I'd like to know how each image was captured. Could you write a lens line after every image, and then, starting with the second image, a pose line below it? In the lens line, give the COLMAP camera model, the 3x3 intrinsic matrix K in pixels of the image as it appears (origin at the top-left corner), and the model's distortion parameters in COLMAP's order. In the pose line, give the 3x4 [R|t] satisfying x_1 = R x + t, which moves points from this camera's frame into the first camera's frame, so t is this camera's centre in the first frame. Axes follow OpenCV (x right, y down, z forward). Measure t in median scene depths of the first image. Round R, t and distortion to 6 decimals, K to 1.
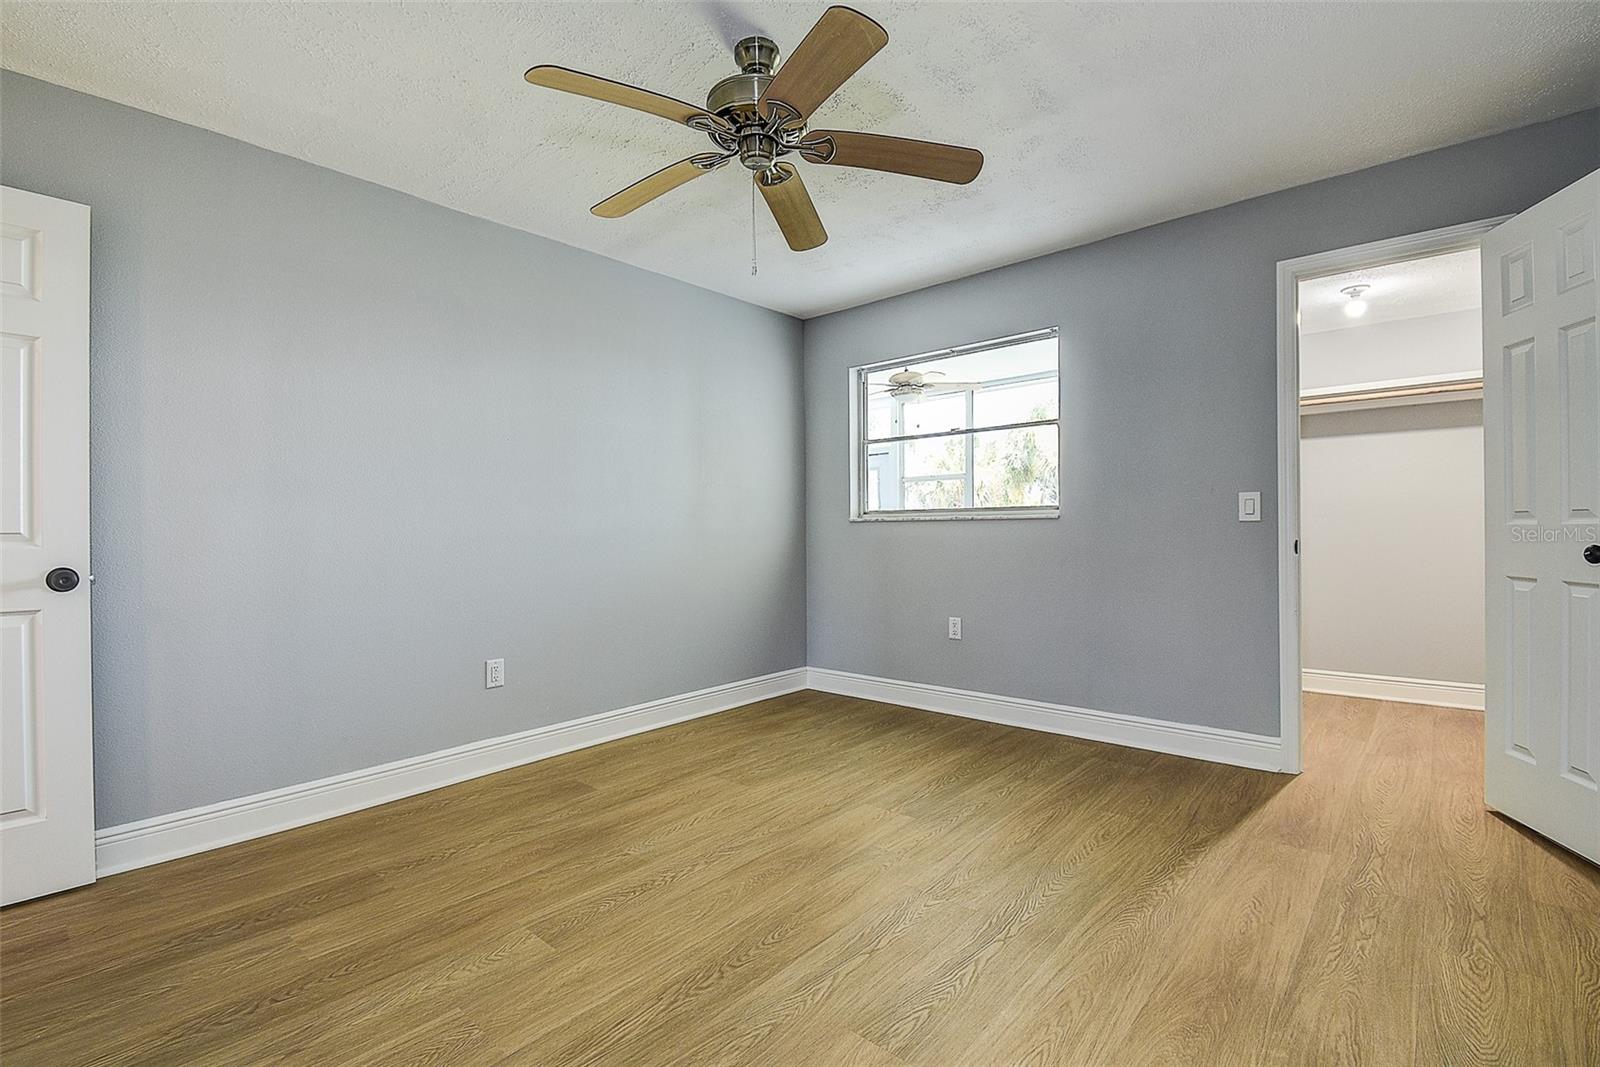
lens RADIAL K [[720.8, 0, 799.9], [0, 720.8, 531.0], [0, 0, 1]] dist [0.030298, -0.024721]
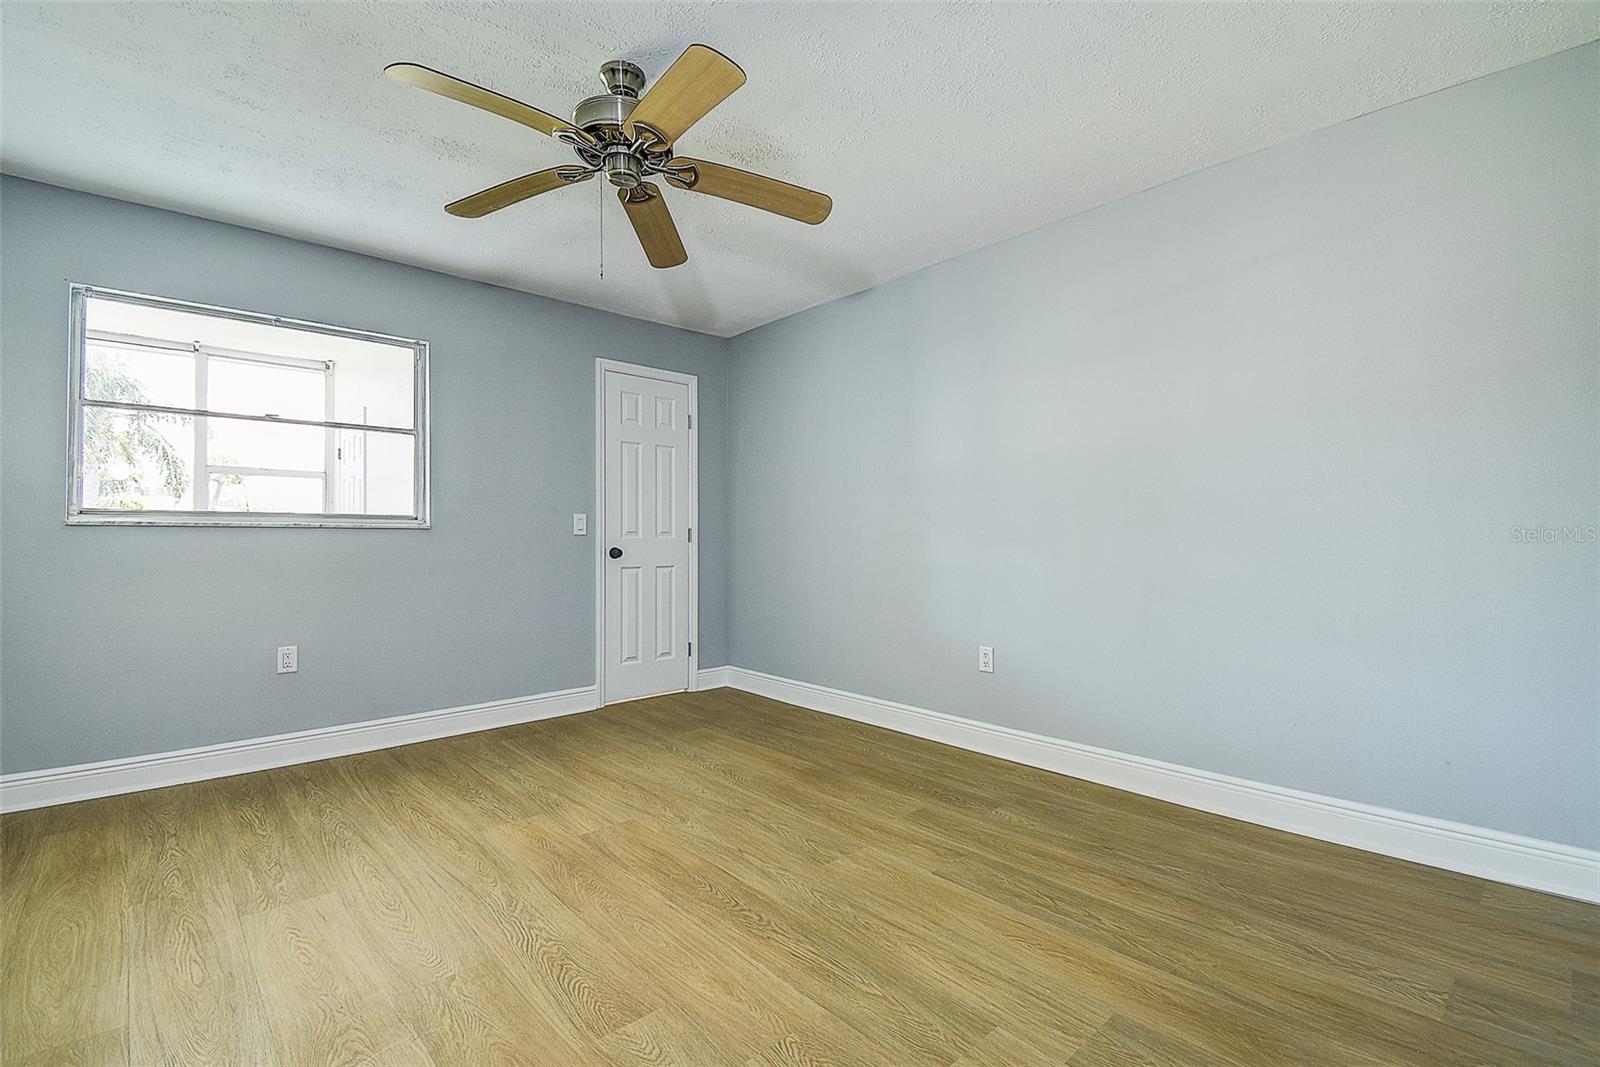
lens RADIAL K [[720.8, 0, 799.9], [0, 720.8, 531.0], [0, 0, 1]] dist [0.030298, -0.024721]
pose [[0.101803, 0.022446, 0.994551, -0.748074], [0.002280, 0.999738, -0.022796, 0.012632], [-0.994802, 0.004588, 0.101725, 0.459934]]
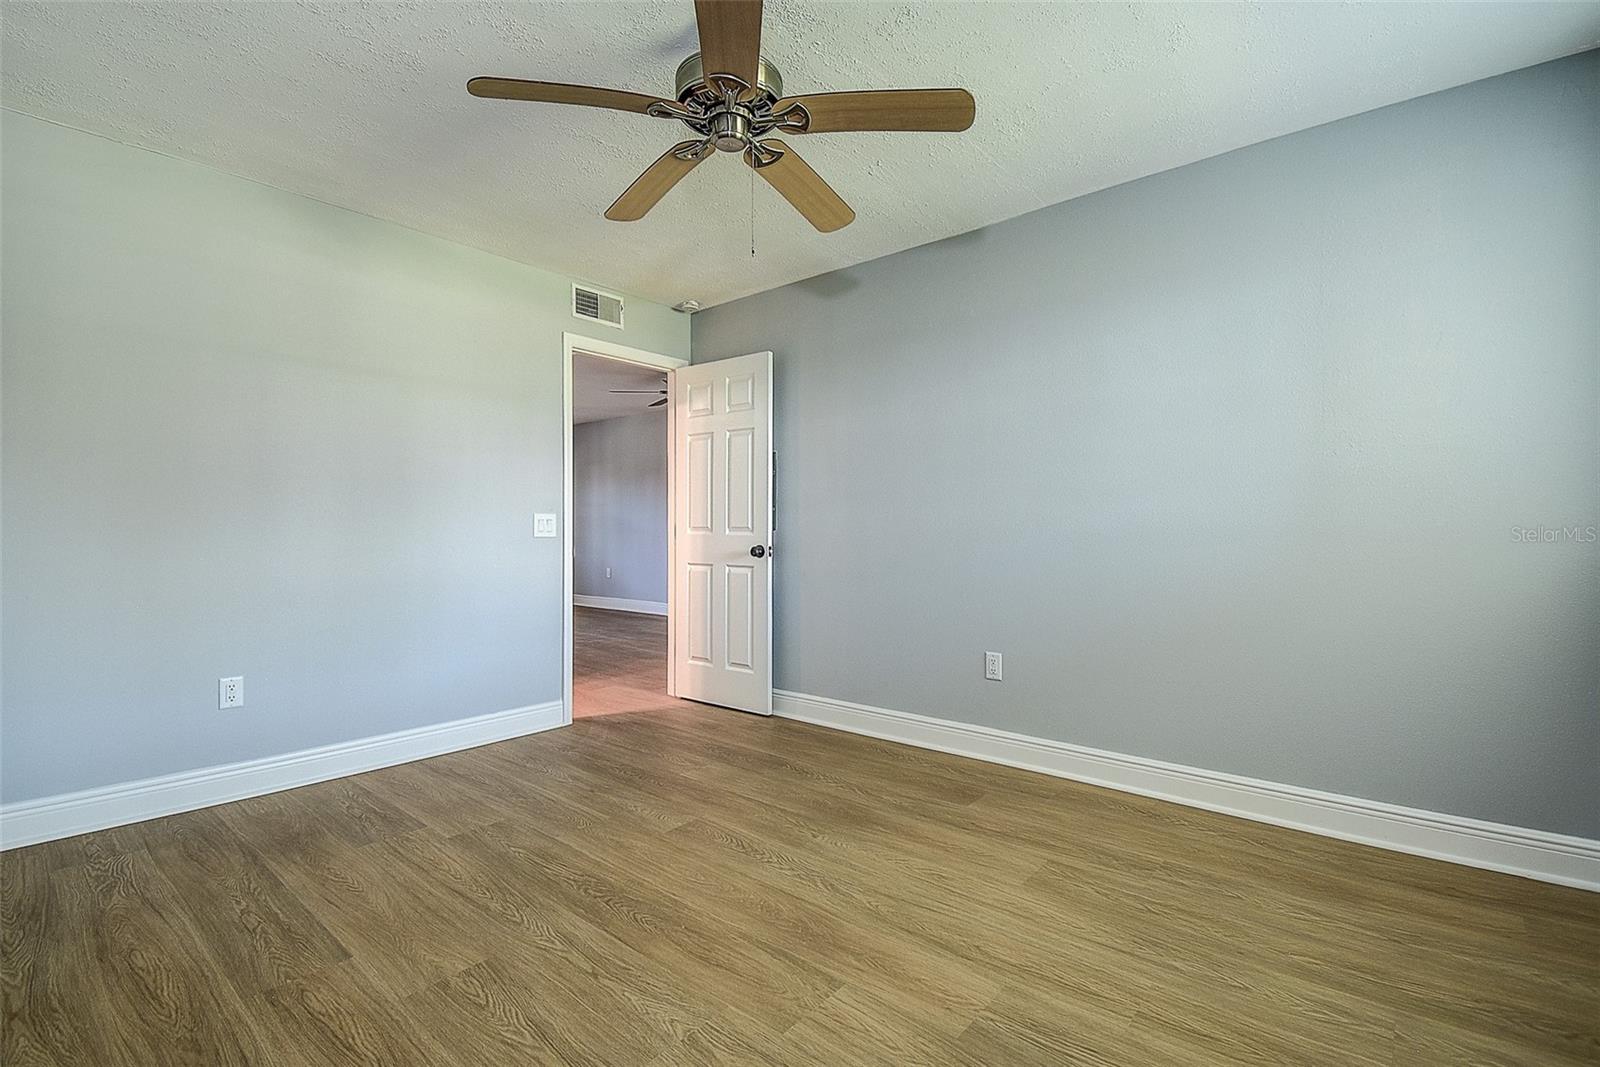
lens RADIAL K [[715.9, 0, 795.7], [0, 715.9, 531.1], [0, 0, 1]] dist [0.030692, -0.024715]
pose [[0.021407, 0.011836, -0.999701, 0.635428], [-0.001222, 0.999929, 0.011813, -0.006979], [0.999770, 0.000969, 0.021420, 0.757309]]
